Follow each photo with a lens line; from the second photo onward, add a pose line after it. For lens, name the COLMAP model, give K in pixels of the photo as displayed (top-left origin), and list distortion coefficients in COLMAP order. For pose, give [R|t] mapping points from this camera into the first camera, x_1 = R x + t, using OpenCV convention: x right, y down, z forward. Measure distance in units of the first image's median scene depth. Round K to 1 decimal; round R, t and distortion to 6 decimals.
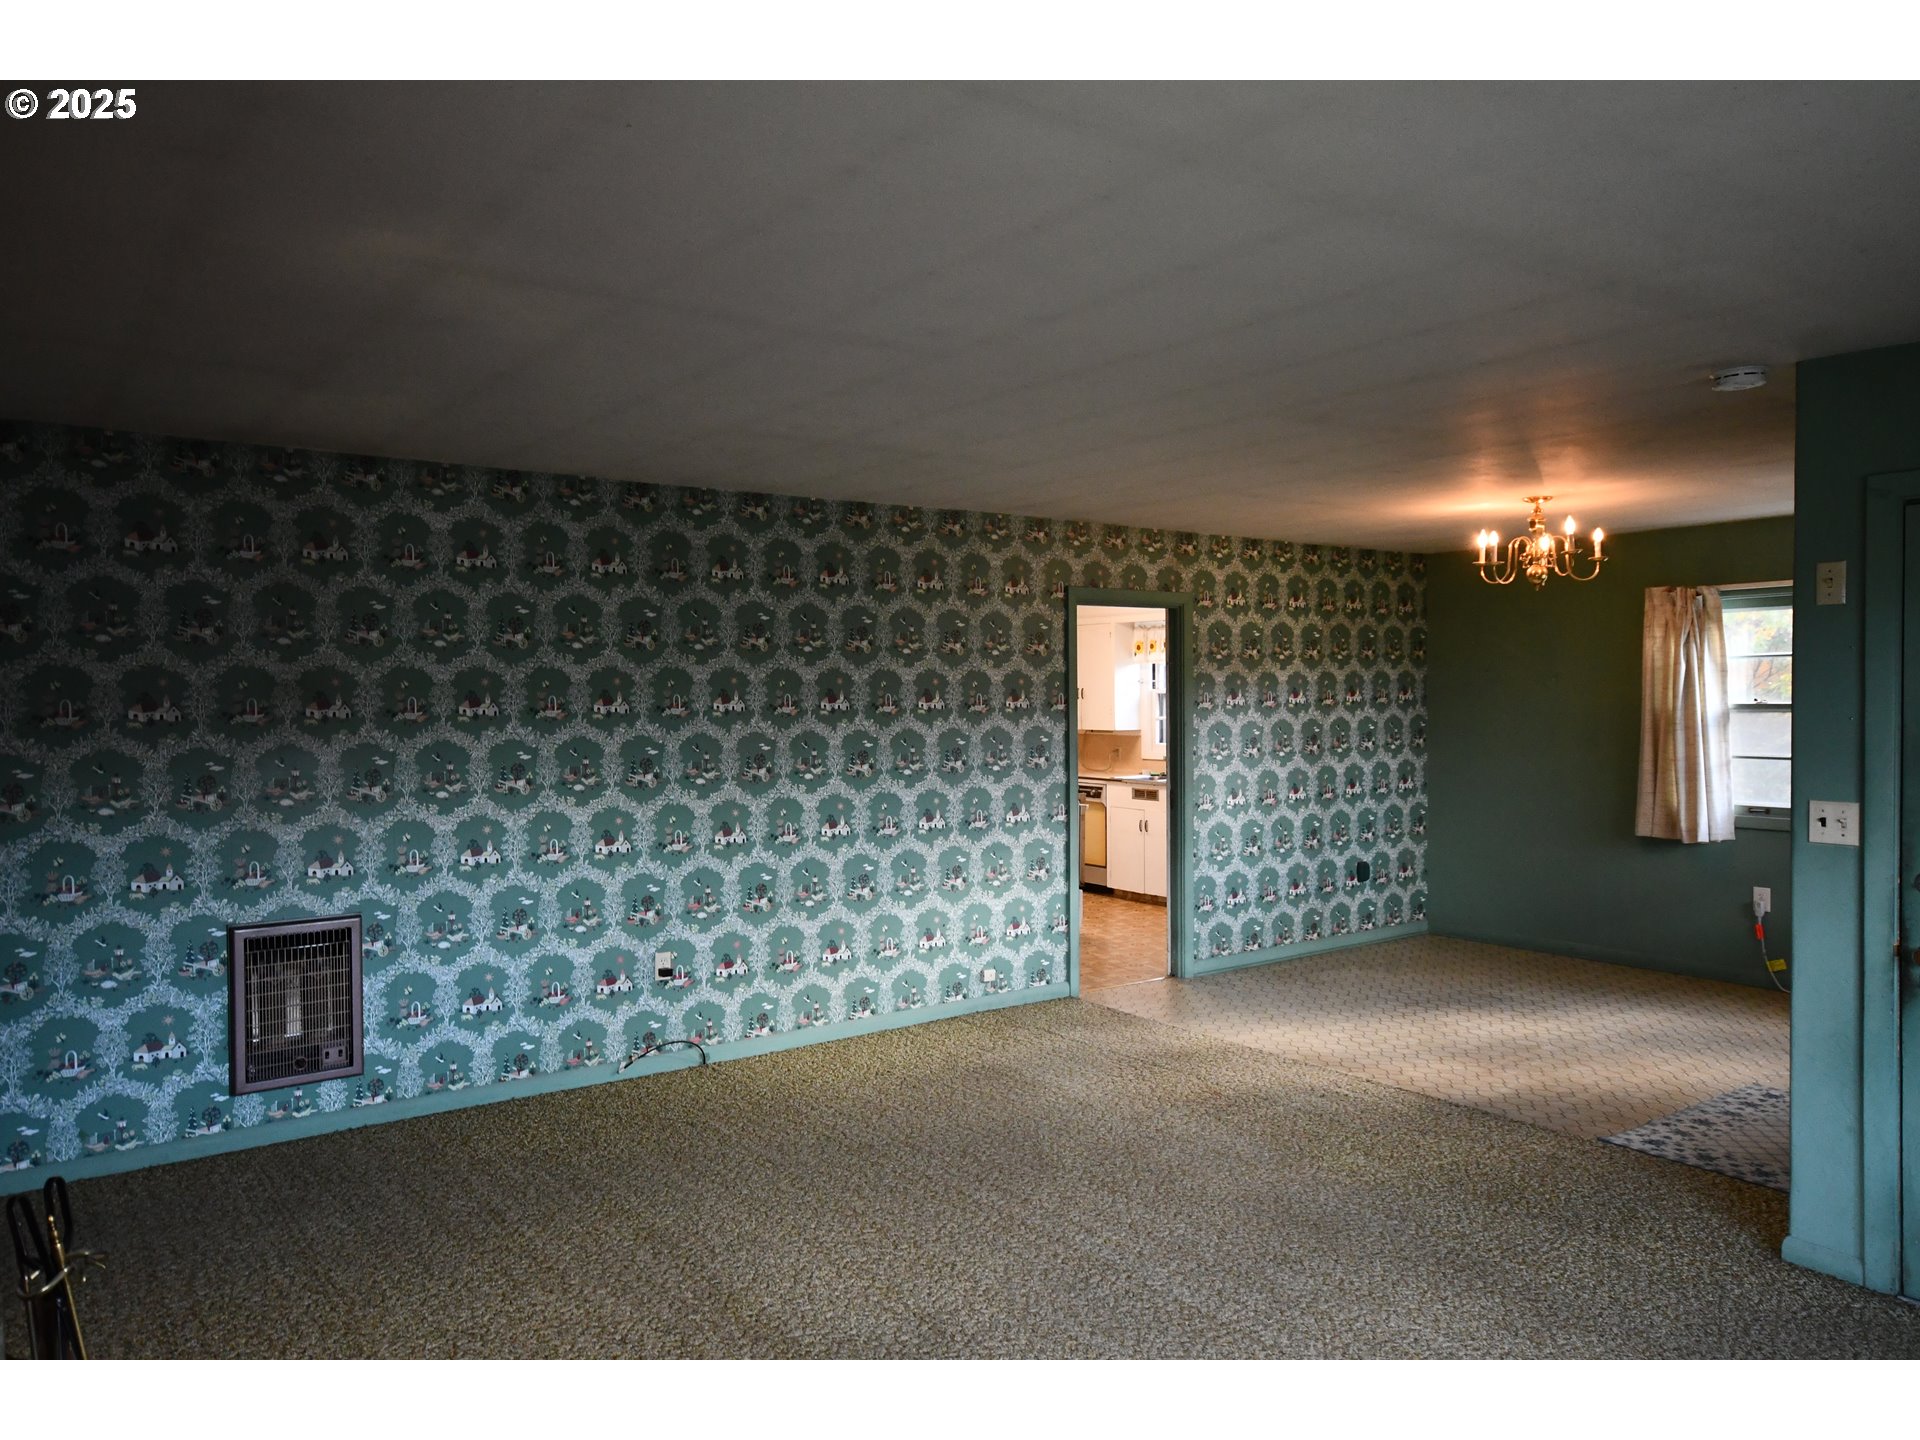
lens RADIAL K [[1339.6, 0, 952.5], [0, 1339.6, 722.7], [0, 0, 1]] dist [0.000893, 0.027913]
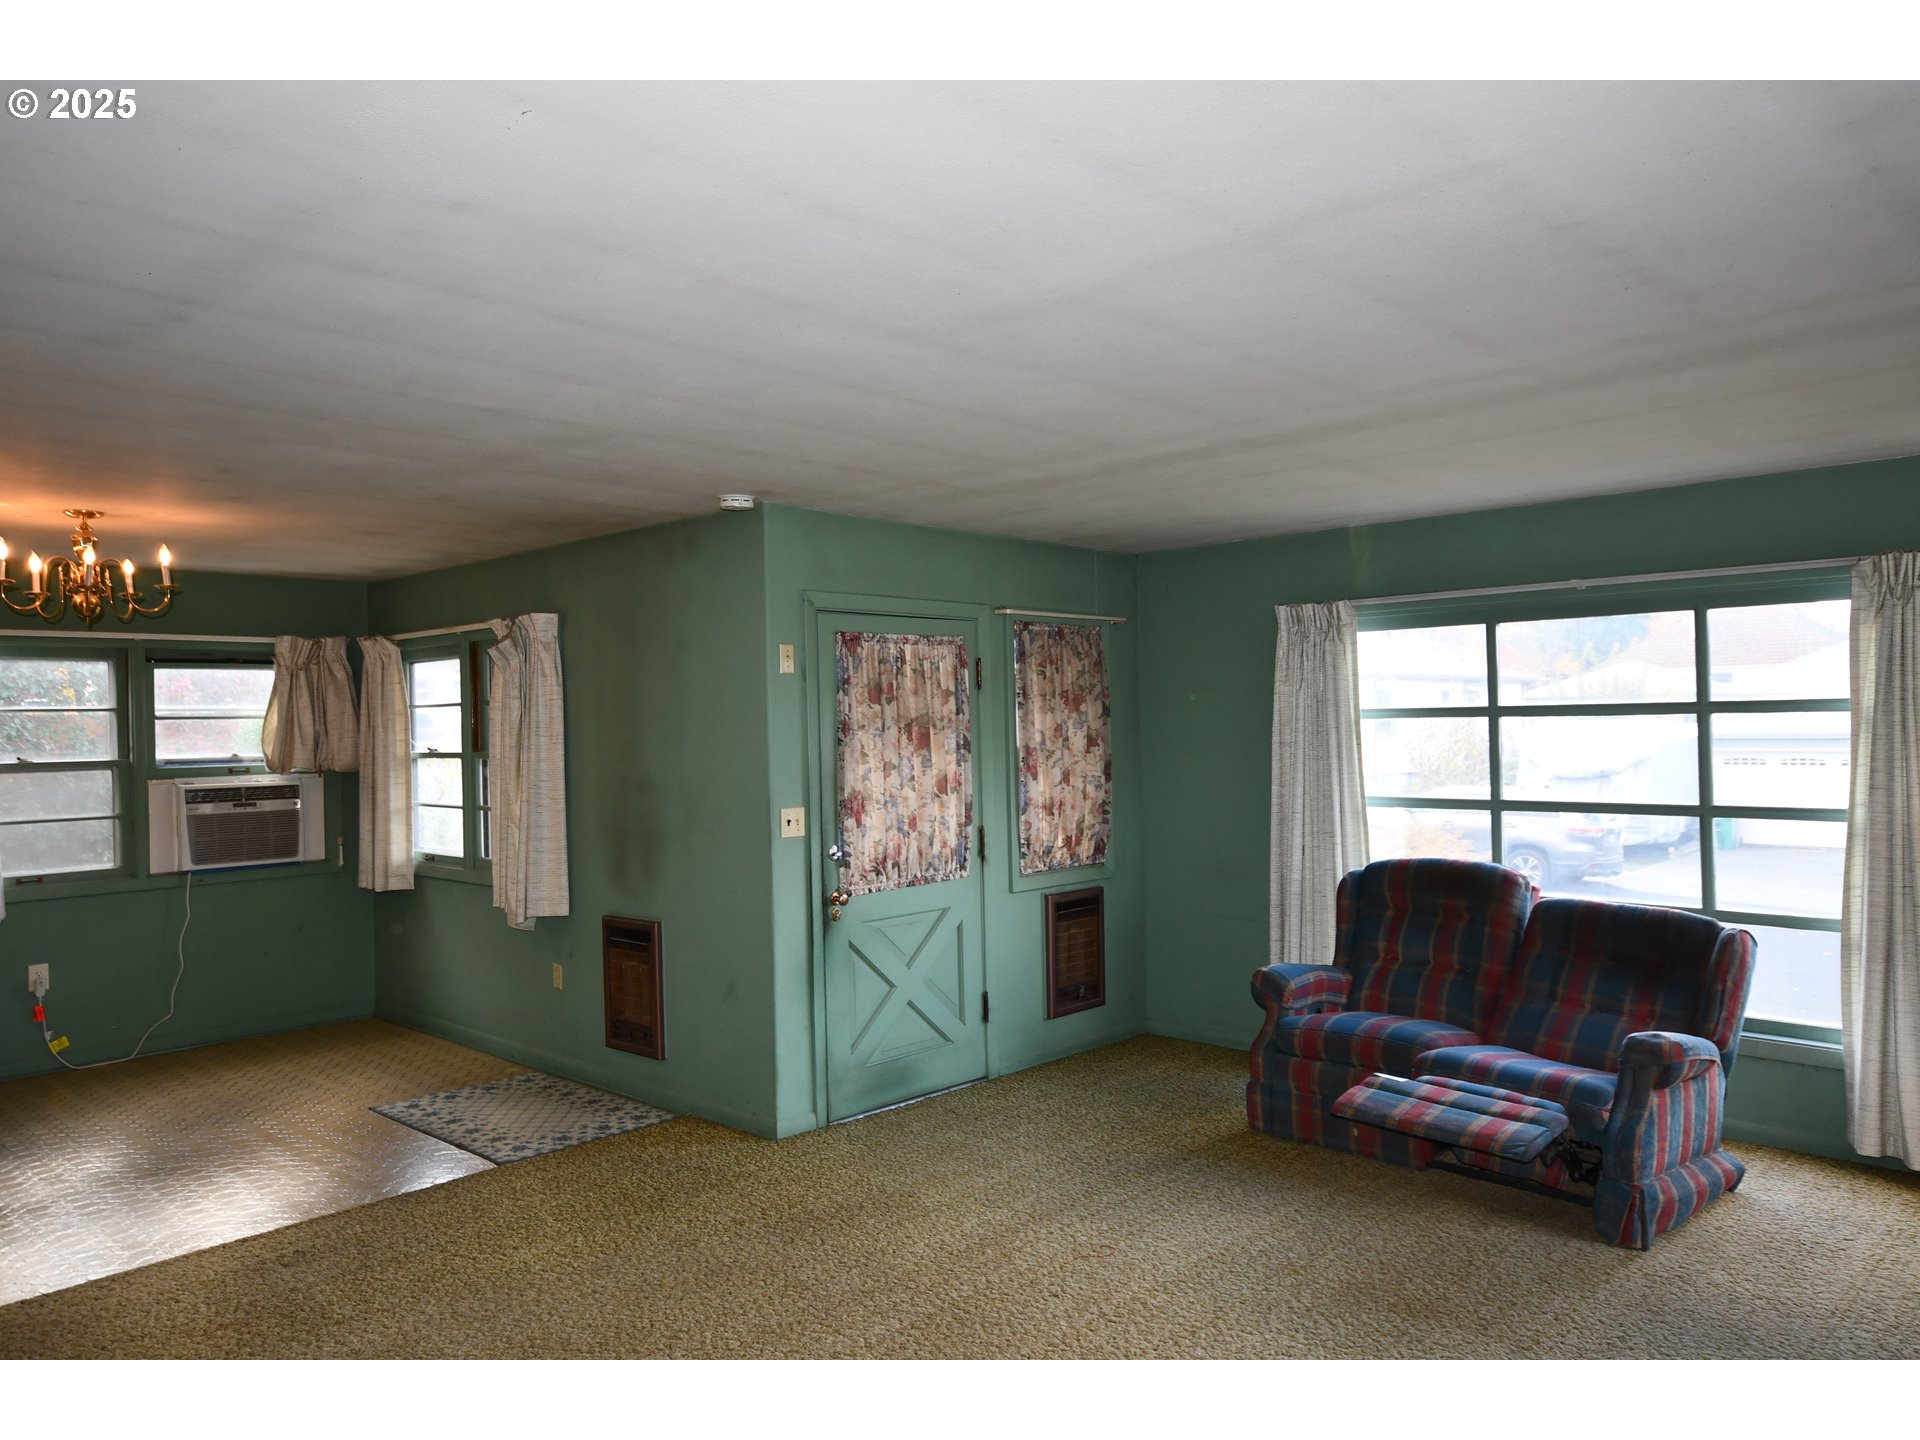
lens RADIAL K [[1339.6, 0, 964.6], [0, 1339.6, 726.8], [0, 0, 1]] dist [0.000893, 0.027913]
pose [[-0.173575, 0.004648, 0.984810, -0.459866], [0.043714, 0.999040, 0.002990, -0.014971], [-0.983850, 0.043569, -0.173612, 0.601928]]
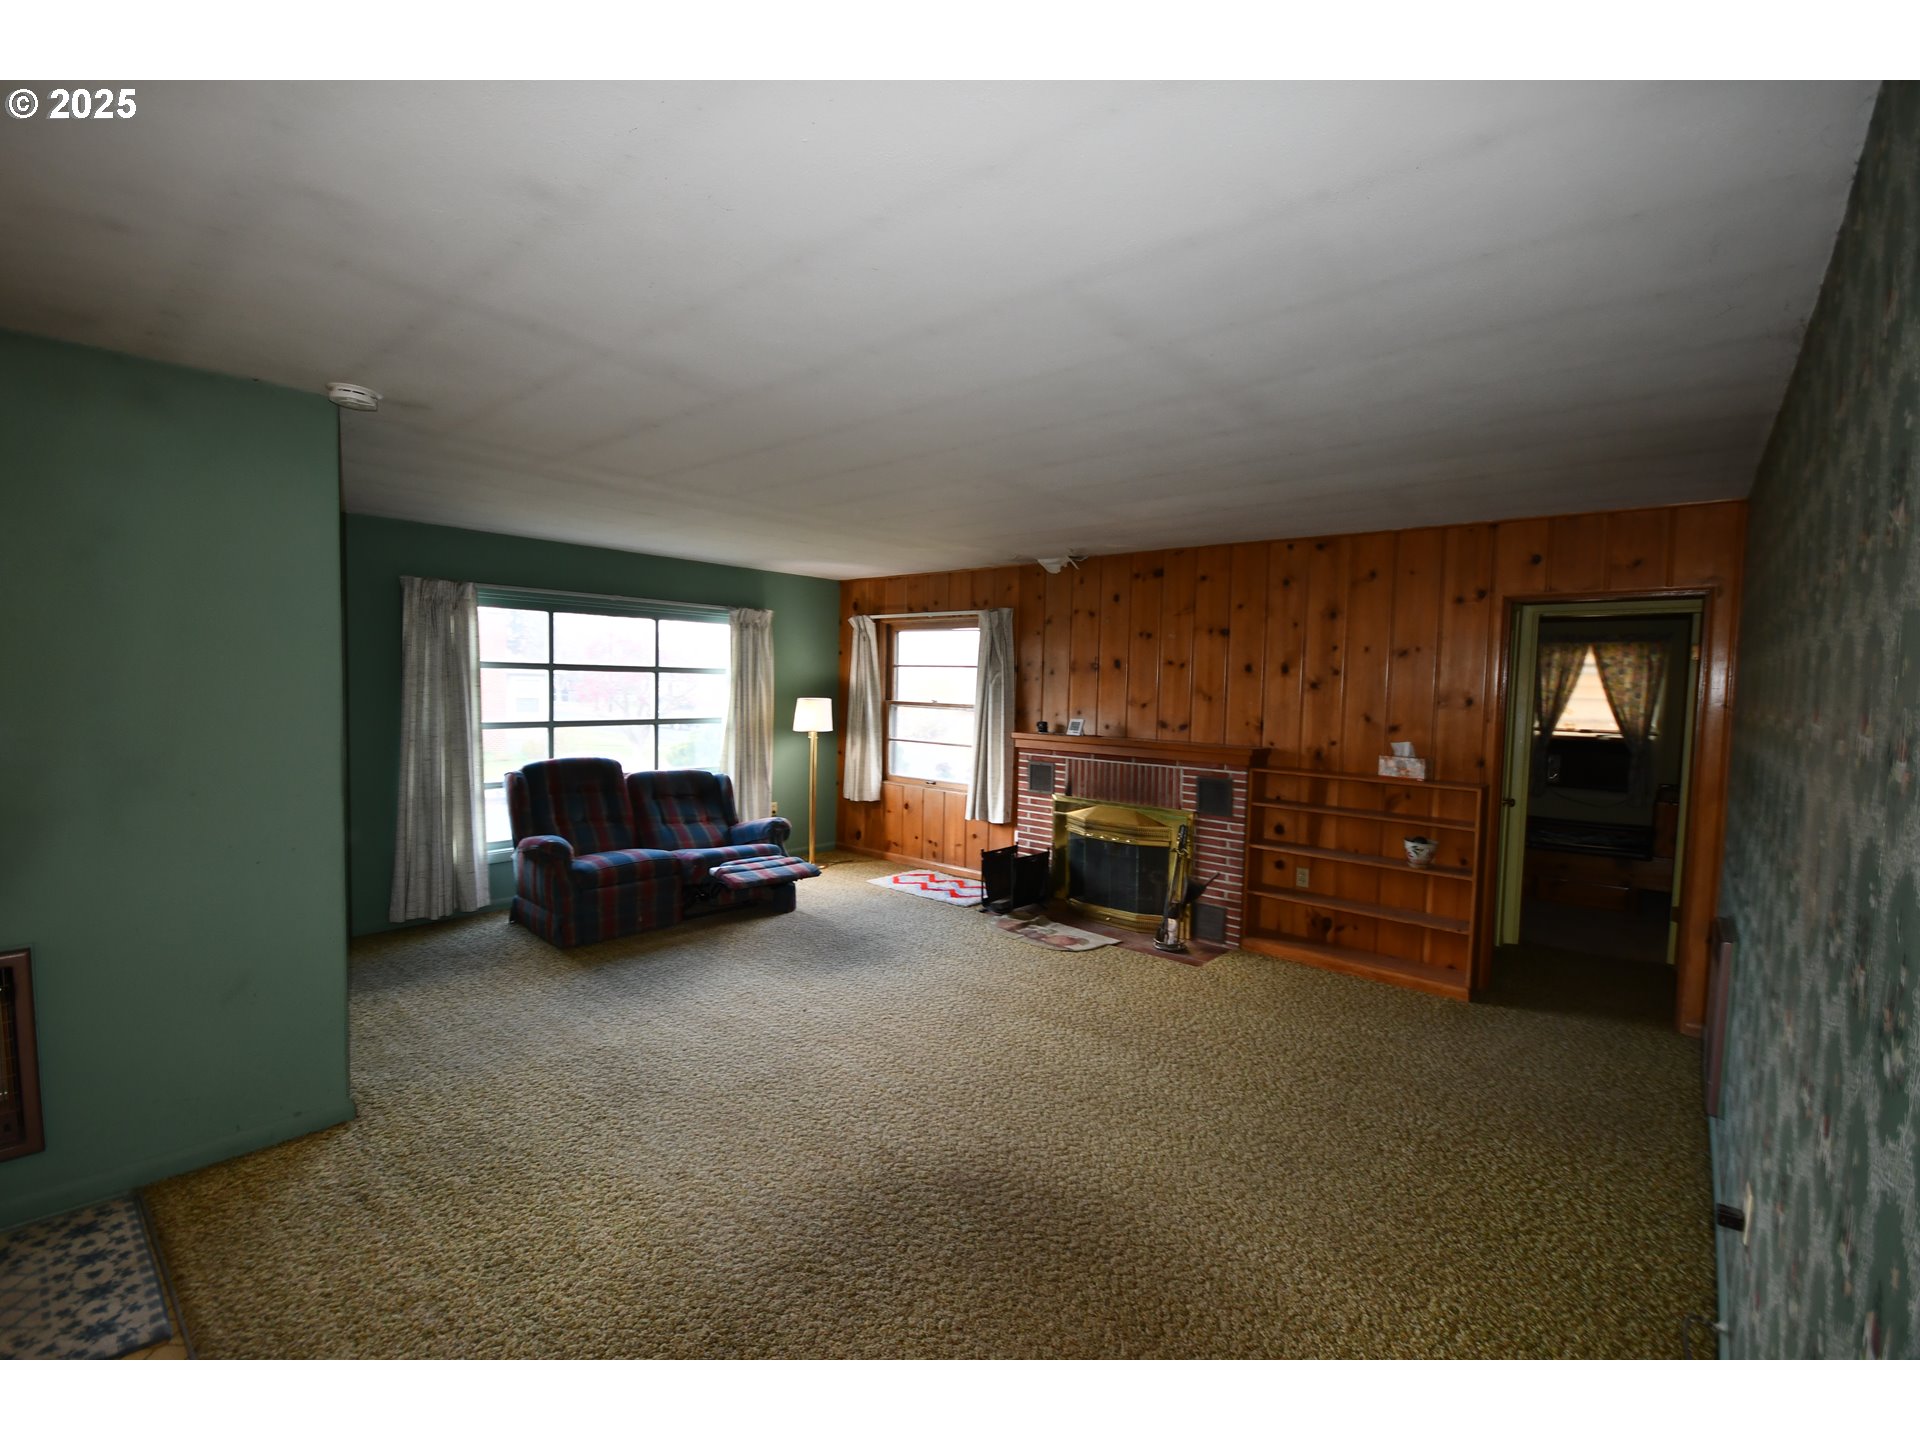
lens RADIAL K [[842.0, 0, 959.2], [0, 842.0, 723.1], [0, 0, 1]] dist [0.002737, -0.007233]
pose [[-0.973397, -0.012681, -0.228774, 0.142106], [-0.032254, 0.996108, 0.082022, -0.035389], [0.226844, 0.087219, -0.970018, 1.095112]]
